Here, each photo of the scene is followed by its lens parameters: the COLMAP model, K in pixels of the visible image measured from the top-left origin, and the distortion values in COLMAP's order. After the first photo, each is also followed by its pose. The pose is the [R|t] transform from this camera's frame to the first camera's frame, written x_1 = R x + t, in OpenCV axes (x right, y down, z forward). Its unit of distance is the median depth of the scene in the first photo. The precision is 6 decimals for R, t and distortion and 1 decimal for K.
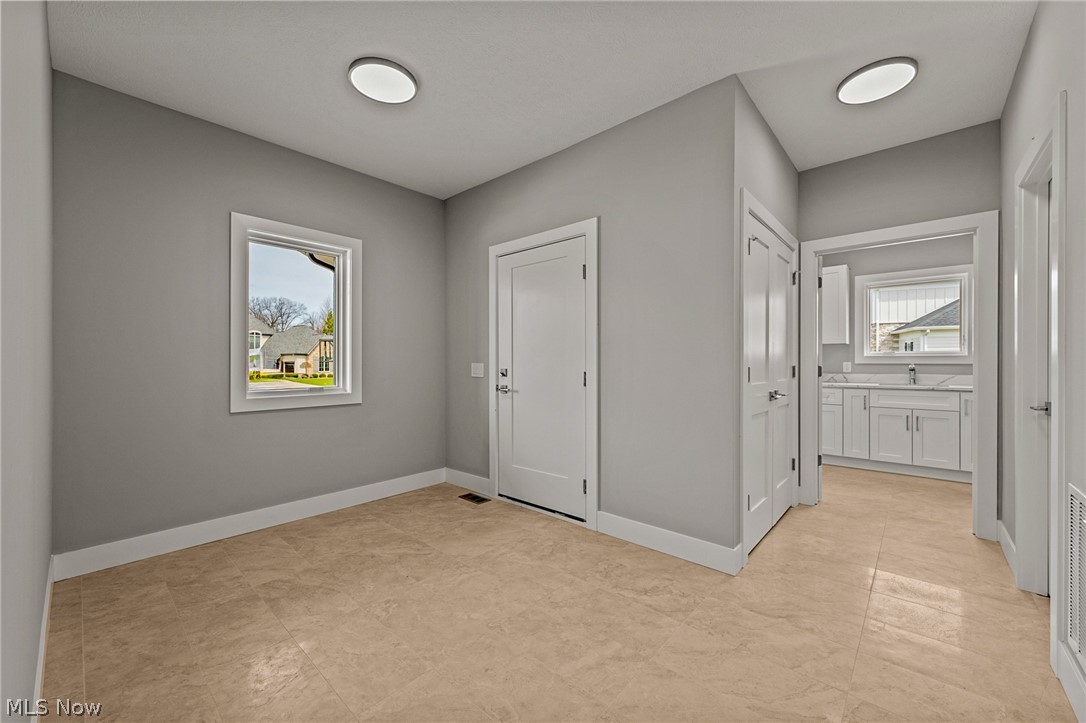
lens RADIAL K [[422.8, 0, 543.0], [0, 422.8, 361.5], [0, 0, 1]] dist [0.000130, -0.000007]
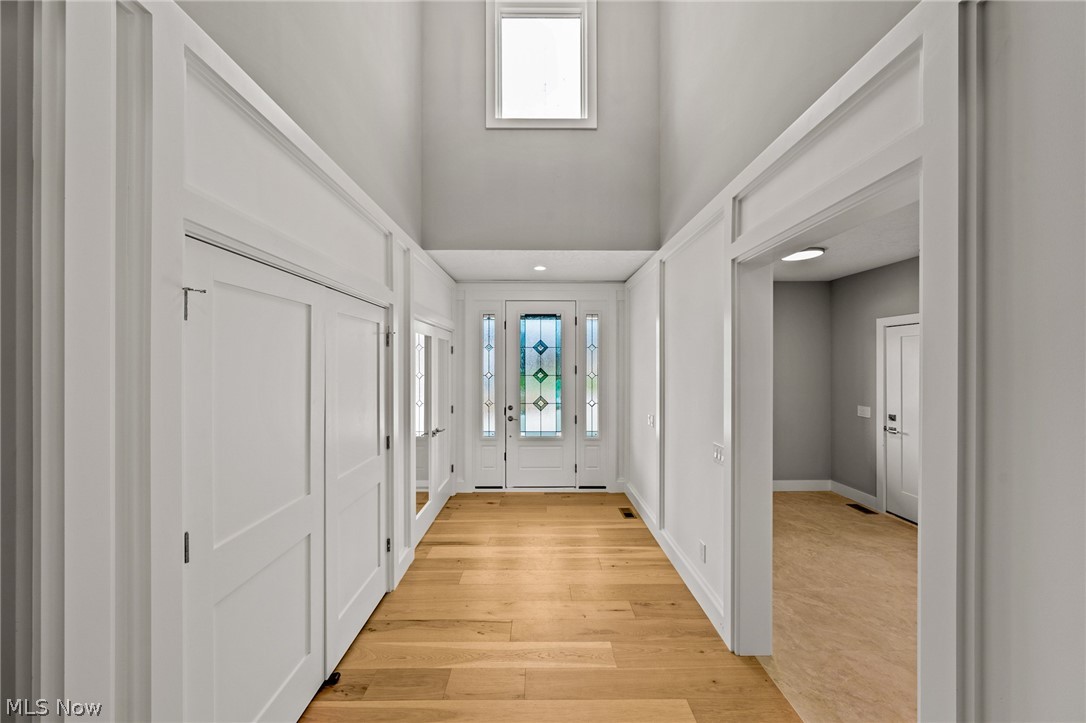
lens RADIAL K [[369.0, 0, 542.3], [0, 369.0, 364.7], [0, 0, 1]] dist [-0.000780, -0.000067]
pose [[0.675420, 0.002084, -0.737430, 0.015148], [0.000155, 0.999996, 0.002967, -0.141195], [0.737433, -0.002118, 0.675417, -0.551289]]
